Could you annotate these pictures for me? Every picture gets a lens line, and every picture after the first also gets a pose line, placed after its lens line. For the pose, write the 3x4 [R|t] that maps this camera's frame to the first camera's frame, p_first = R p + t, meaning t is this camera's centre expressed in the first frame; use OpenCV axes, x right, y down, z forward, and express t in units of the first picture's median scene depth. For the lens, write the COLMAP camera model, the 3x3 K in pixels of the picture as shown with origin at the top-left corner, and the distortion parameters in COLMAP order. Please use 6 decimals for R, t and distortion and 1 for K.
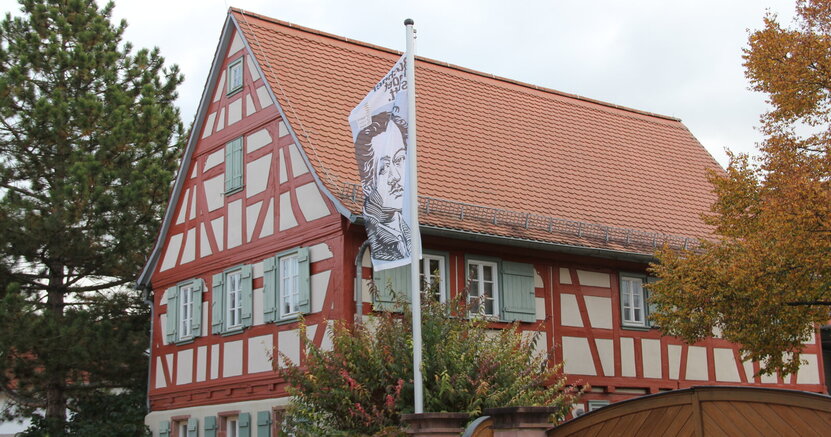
lens RADIAL K [[1122.2, 0, 415.5], [0, 1122.2, 218.5], [0, 0, 1]] dist [0.087413, 0.008603]
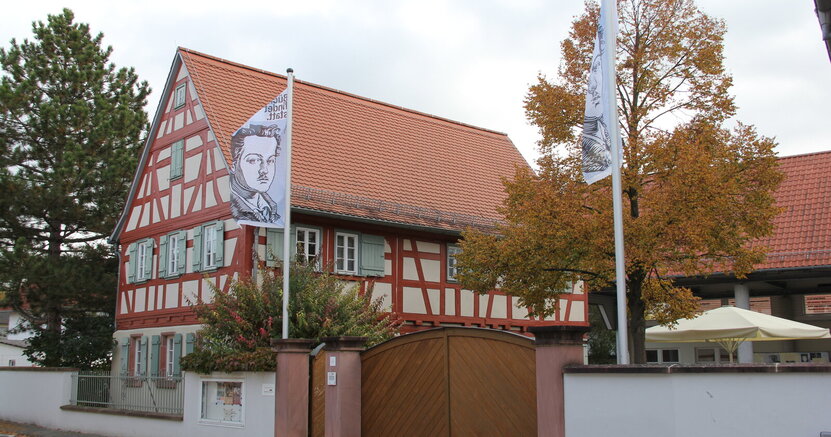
lens RADIAL K [[862.8, 0, 415.5], [0, 862.8, 218.5], [0, 0, 1]] dist [-0.016549, 0.014310]
pose [[0.997649, 0.032431, 0.060378, 0.073497], [-0.034792, 0.998654, 0.038463, -0.024841], [-0.059049, -0.040473, 0.997434, -0.097977]]
